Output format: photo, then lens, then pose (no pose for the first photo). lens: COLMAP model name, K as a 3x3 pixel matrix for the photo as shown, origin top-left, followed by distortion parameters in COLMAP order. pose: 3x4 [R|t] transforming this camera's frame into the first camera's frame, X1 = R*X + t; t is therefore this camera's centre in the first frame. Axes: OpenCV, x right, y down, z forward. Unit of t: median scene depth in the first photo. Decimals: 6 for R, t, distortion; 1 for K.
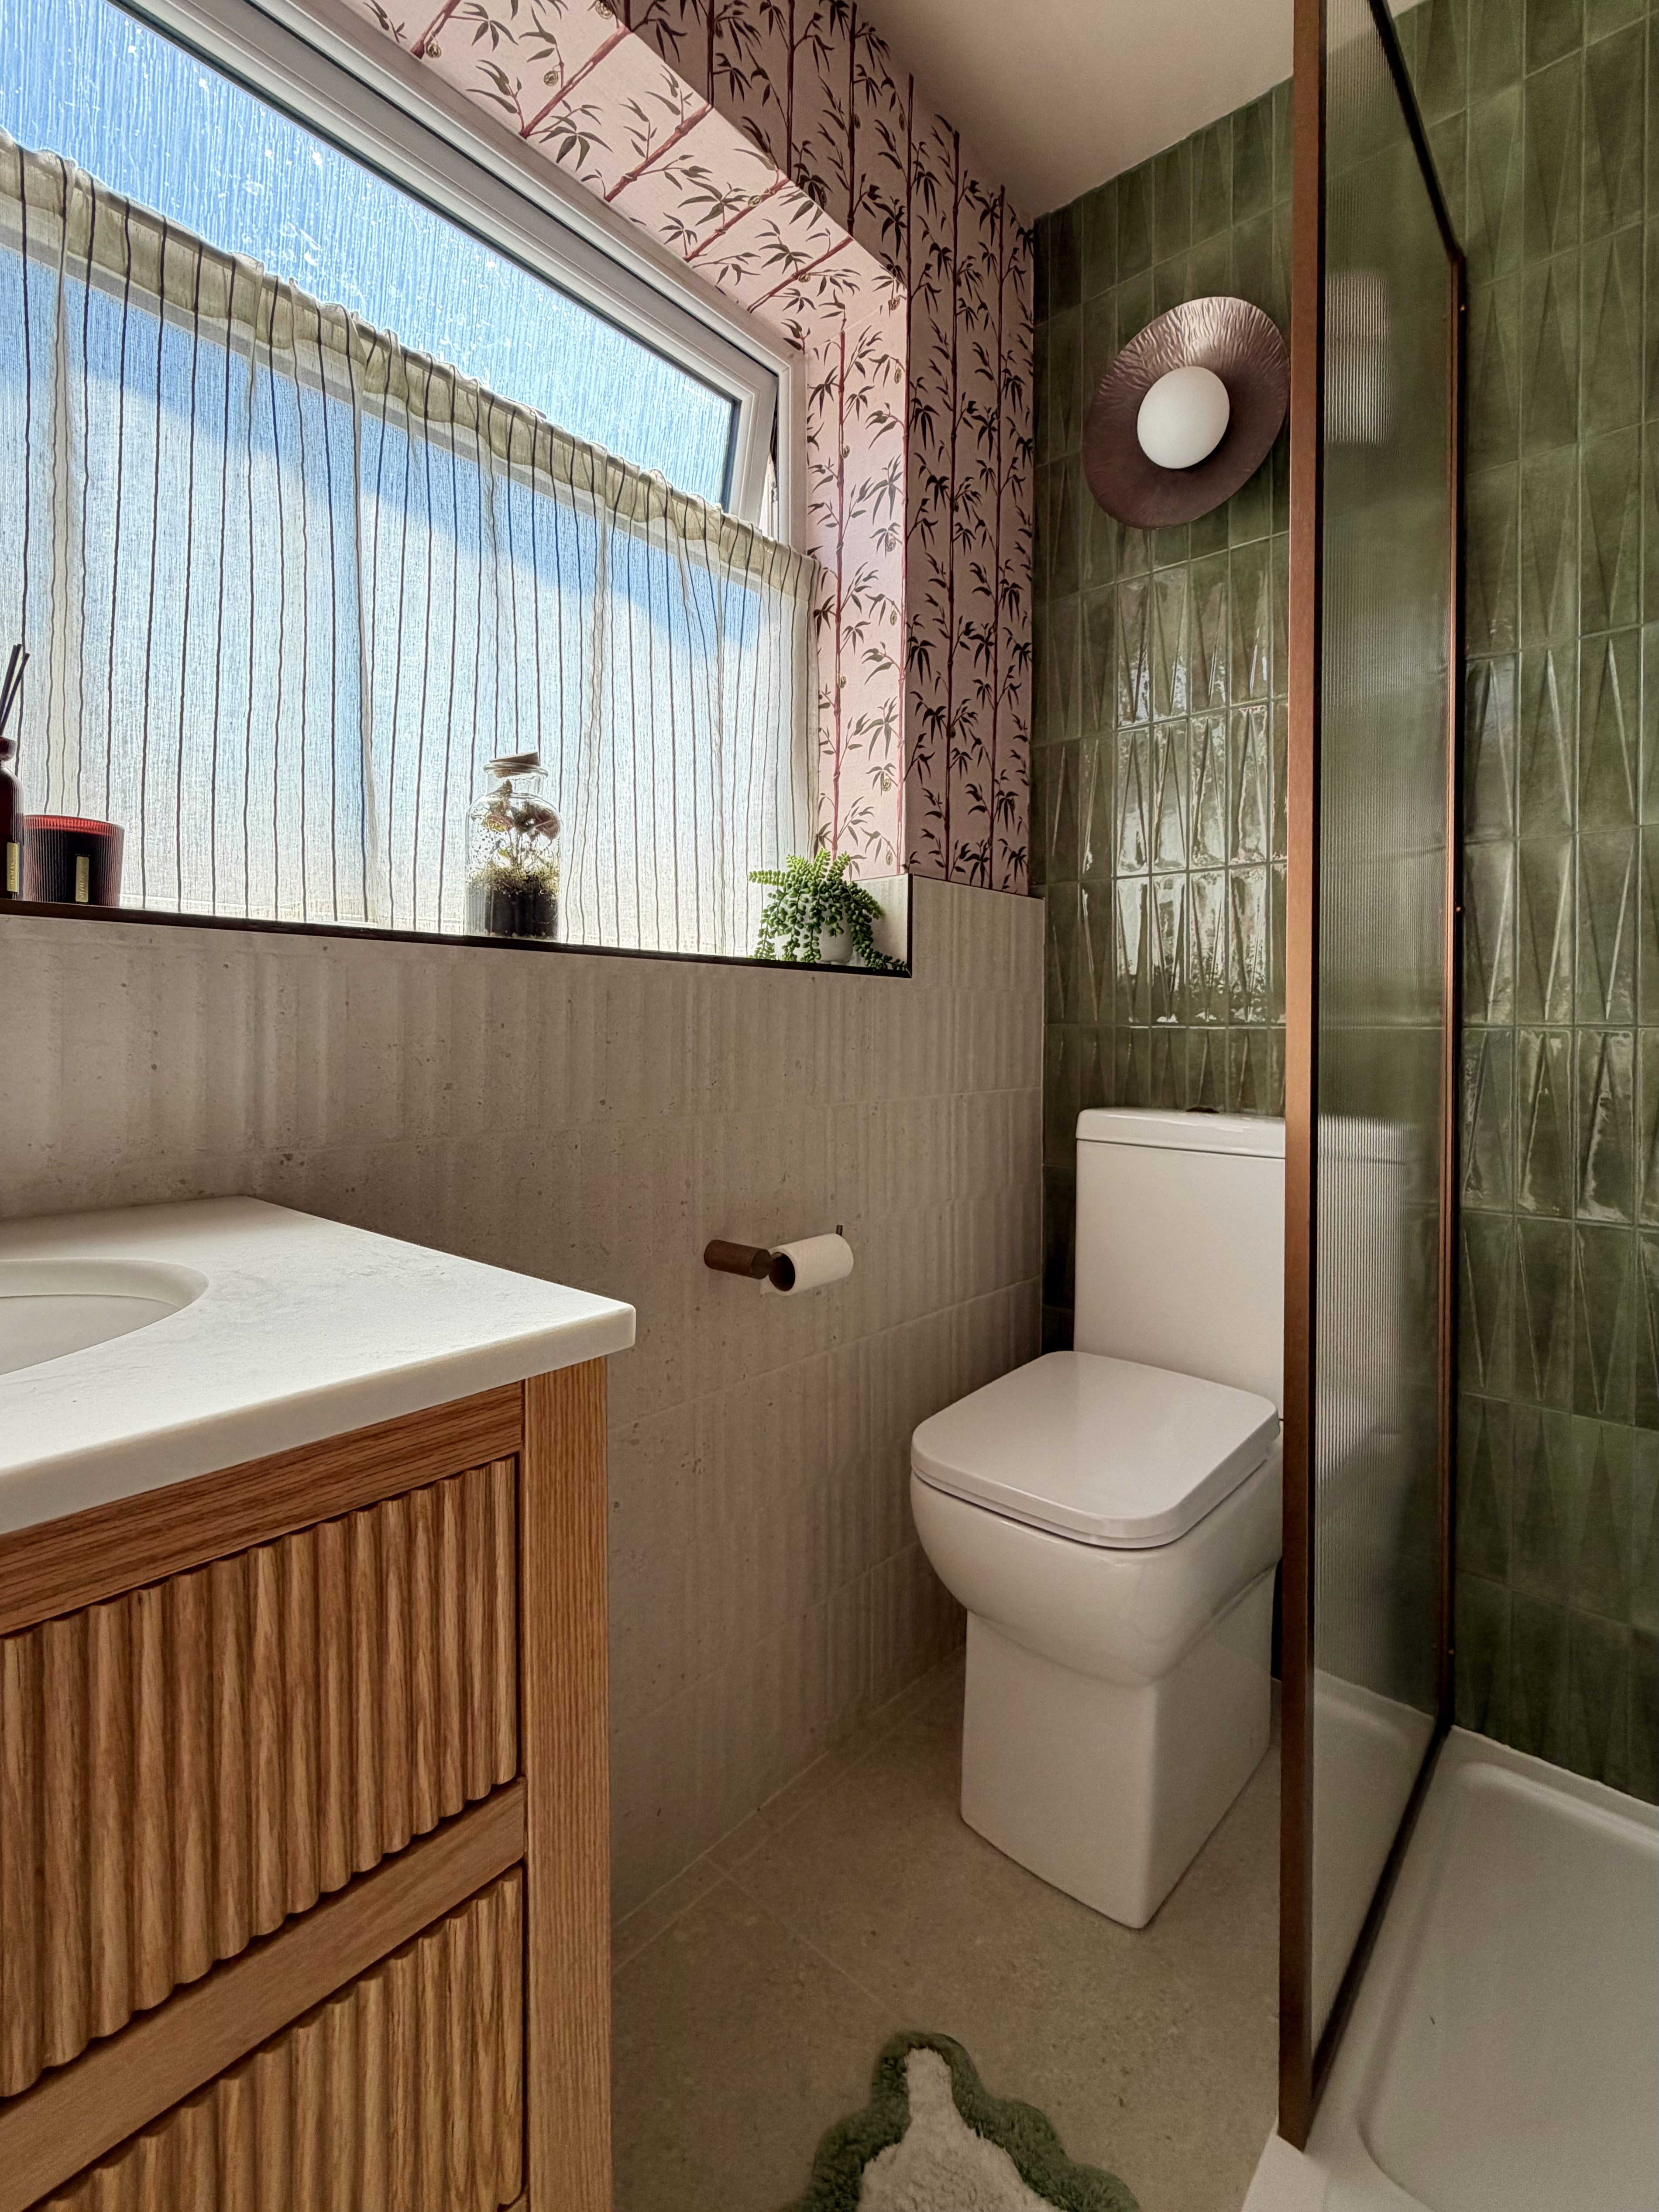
lens RADIAL K [[978.1, 0, 835.2], [0, 978.1, 1032.3], [0, 0, 1]] dist [-0.000219, -0.000653]
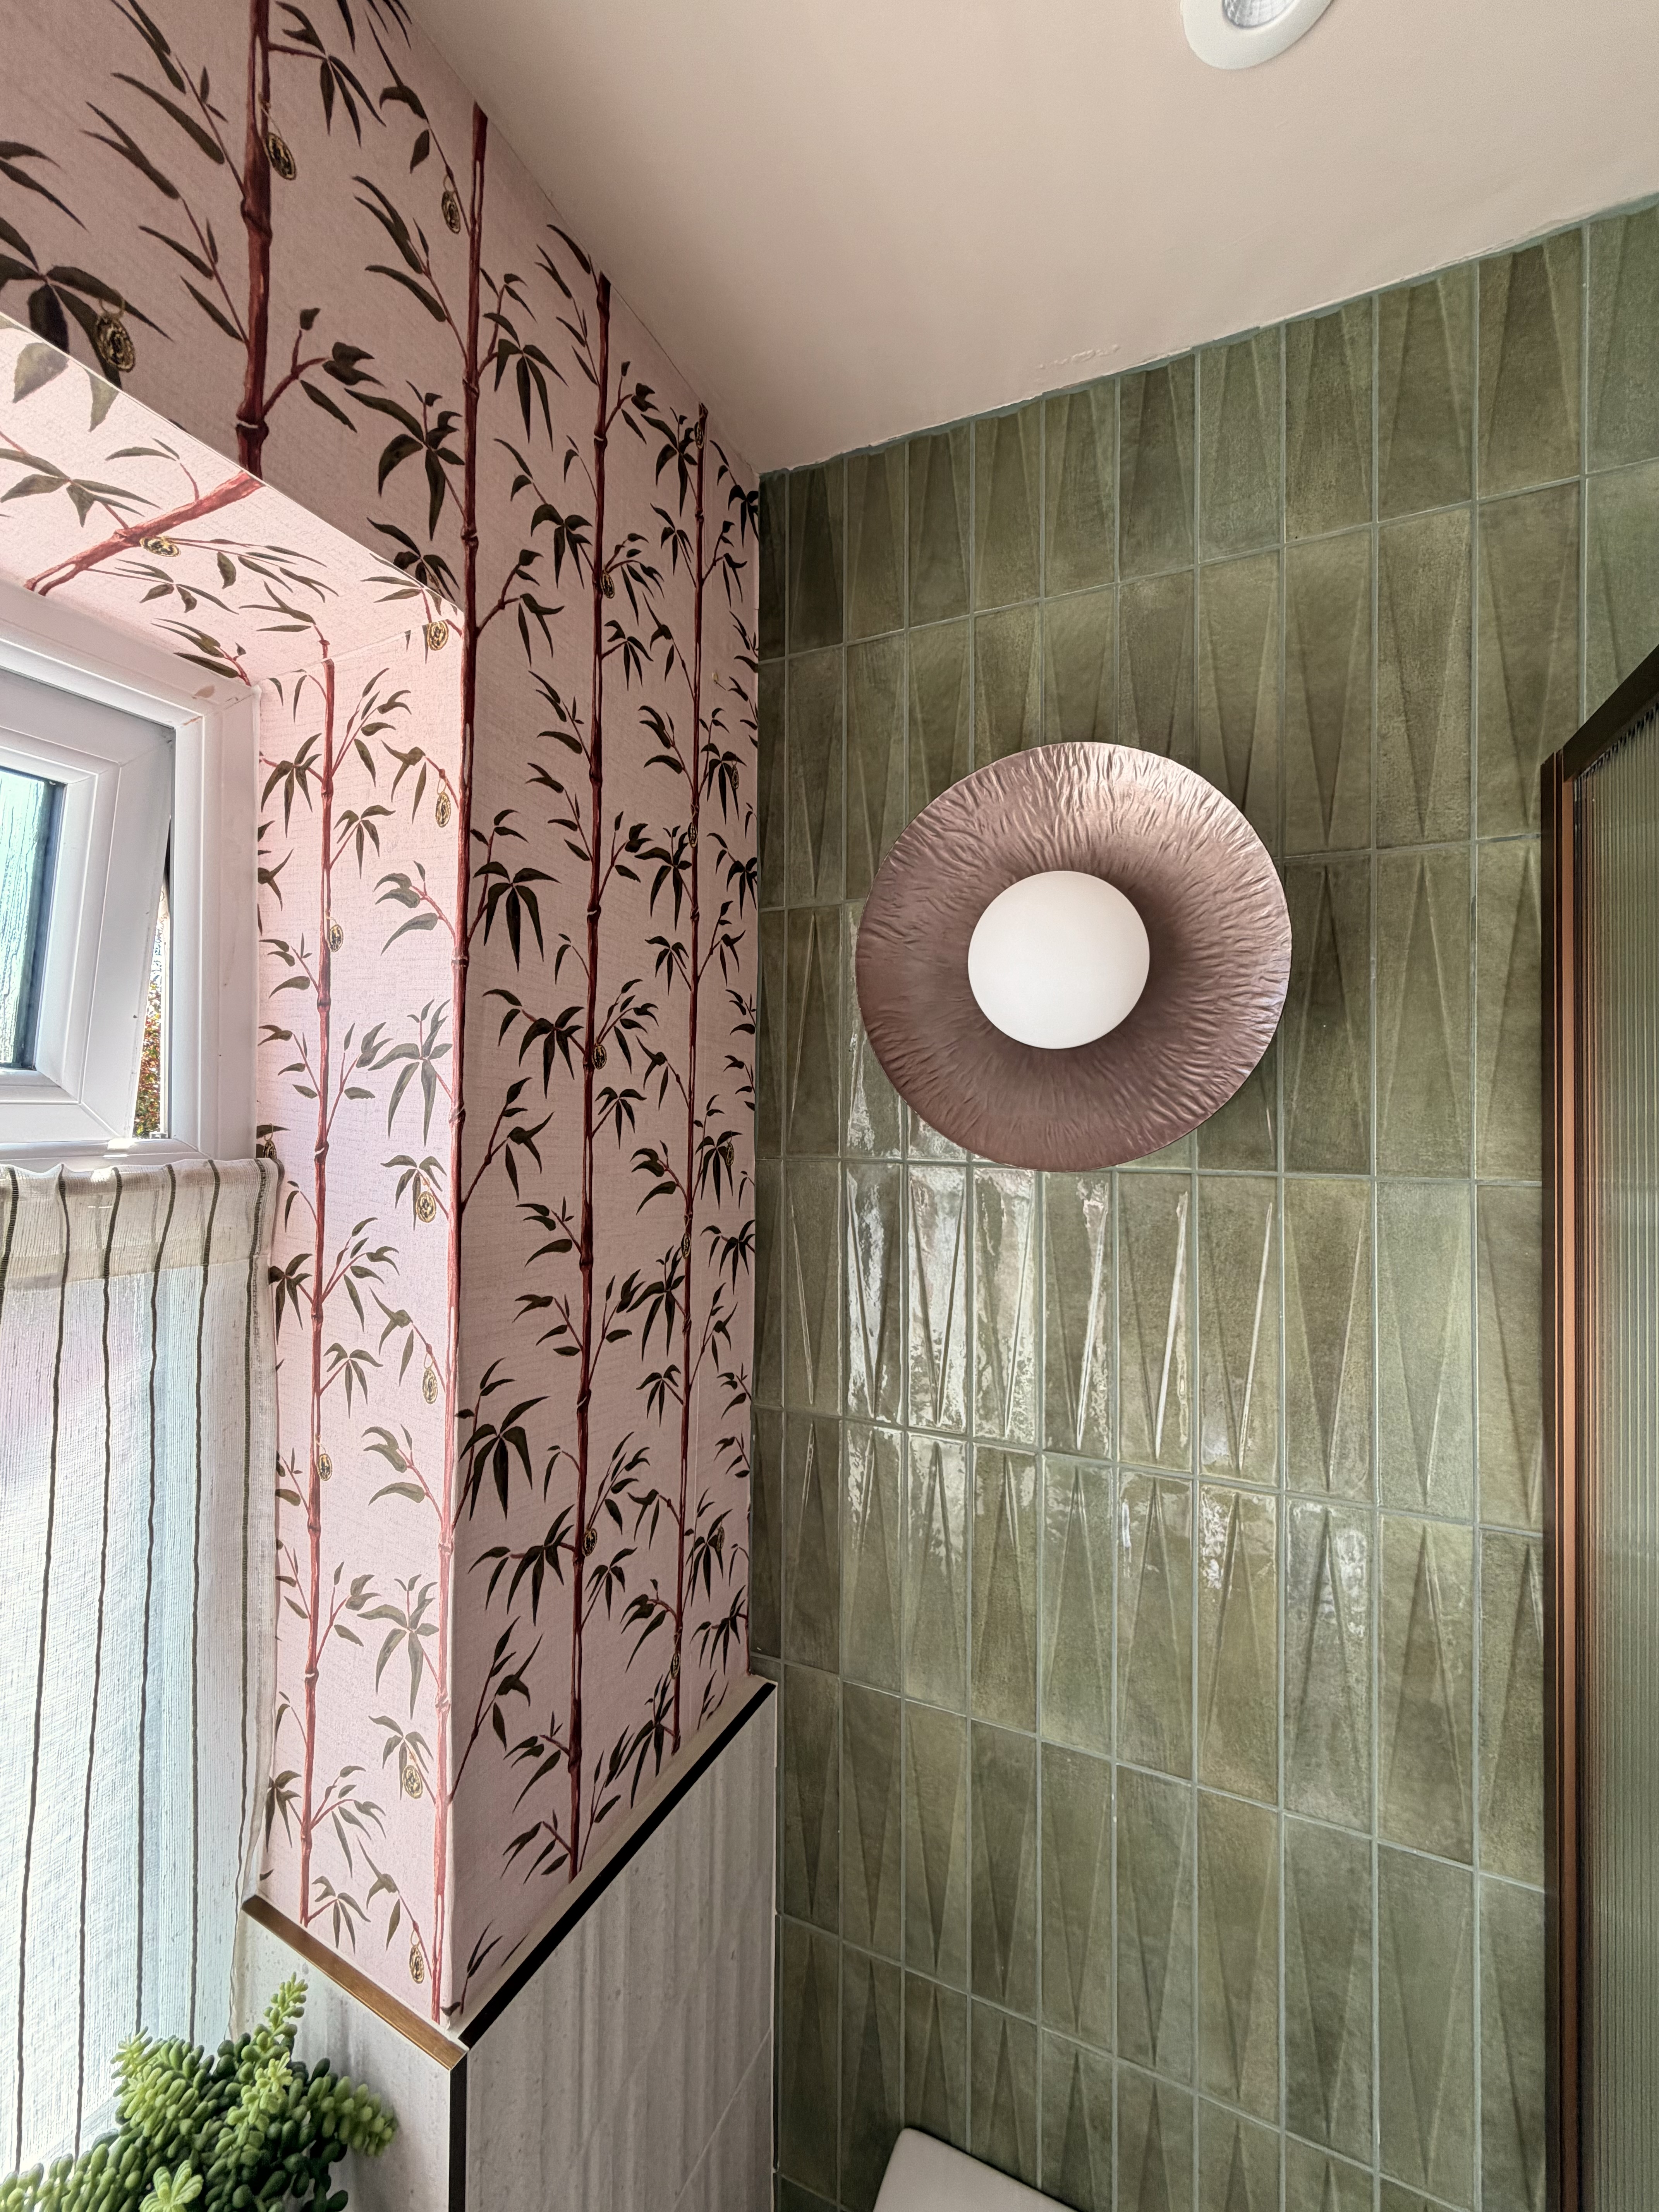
lens RADIAL K [[875.7, 0, 823.9], [0, 875.7, 1101.5], [0, 0, 1]] dist [0.000223, -0.000321]
pose [[0.960926, 0.004593, 0.276766, 0.111223], [-0.000333, 0.999881, -0.015435, -0.512512], [-0.276804, 0.014739, 0.960813, 0.565869]]
